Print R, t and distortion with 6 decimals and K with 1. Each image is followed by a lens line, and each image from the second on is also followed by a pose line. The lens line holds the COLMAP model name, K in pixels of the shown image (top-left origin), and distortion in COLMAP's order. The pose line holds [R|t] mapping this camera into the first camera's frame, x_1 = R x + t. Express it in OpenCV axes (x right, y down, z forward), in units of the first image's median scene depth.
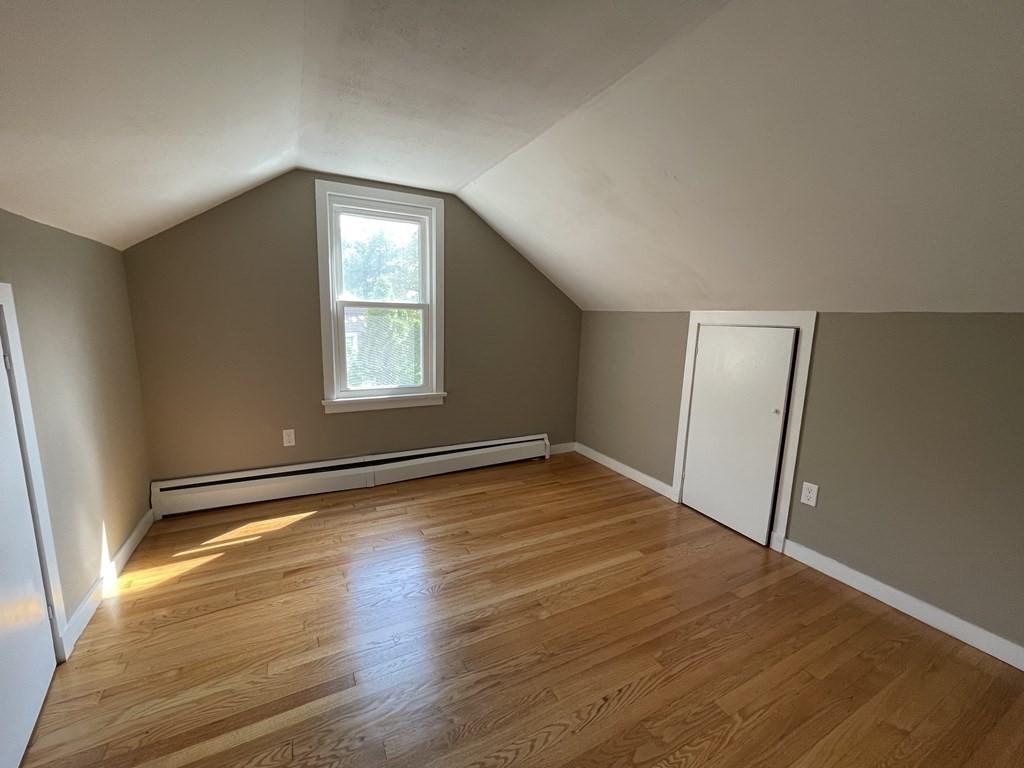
lens RADIAL K [[408.9, 0, 516.0], [0, 408.9, 384.2], [0, 0, 1]] dist [-0.000504, -0.000007]
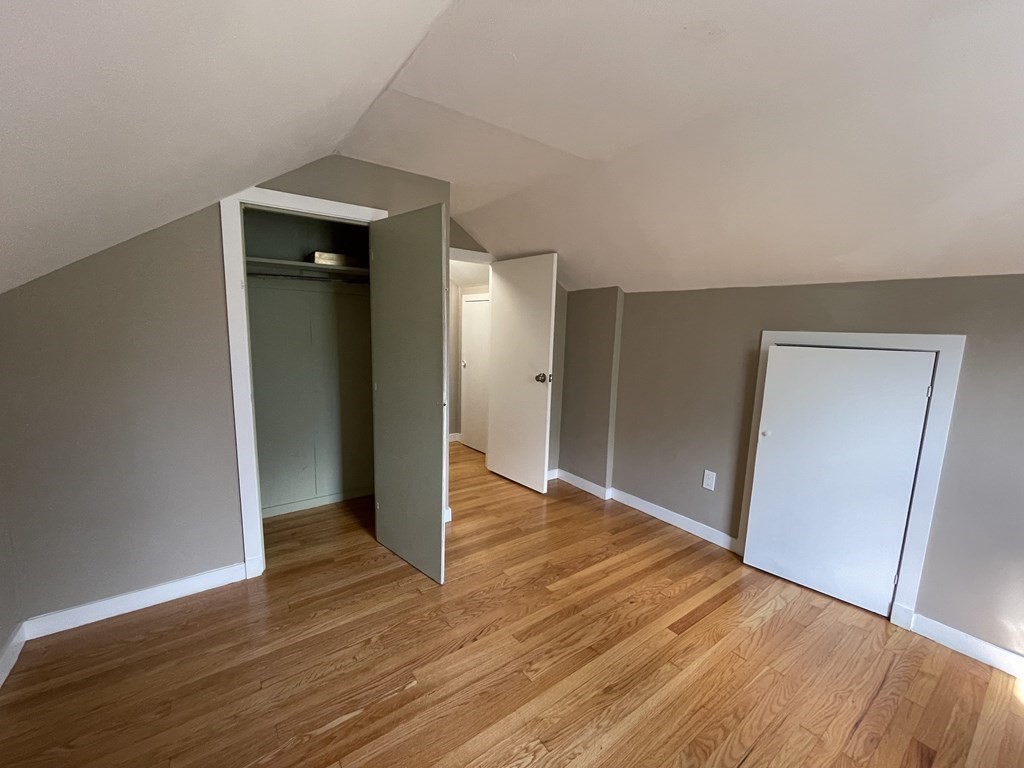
lens RADIAL K [[408.9, 0, 516.0], [0, 408.9, 384.2], [0, 0, 1]] dist [-0.000504, -0.000007]
pose [[-0.988066, -0.038541, -0.149133, 0.283951], [-0.080792, 0.953994, 0.288735, -0.311287], [0.131144, 0.297338, -0.945723, 1.796414]]
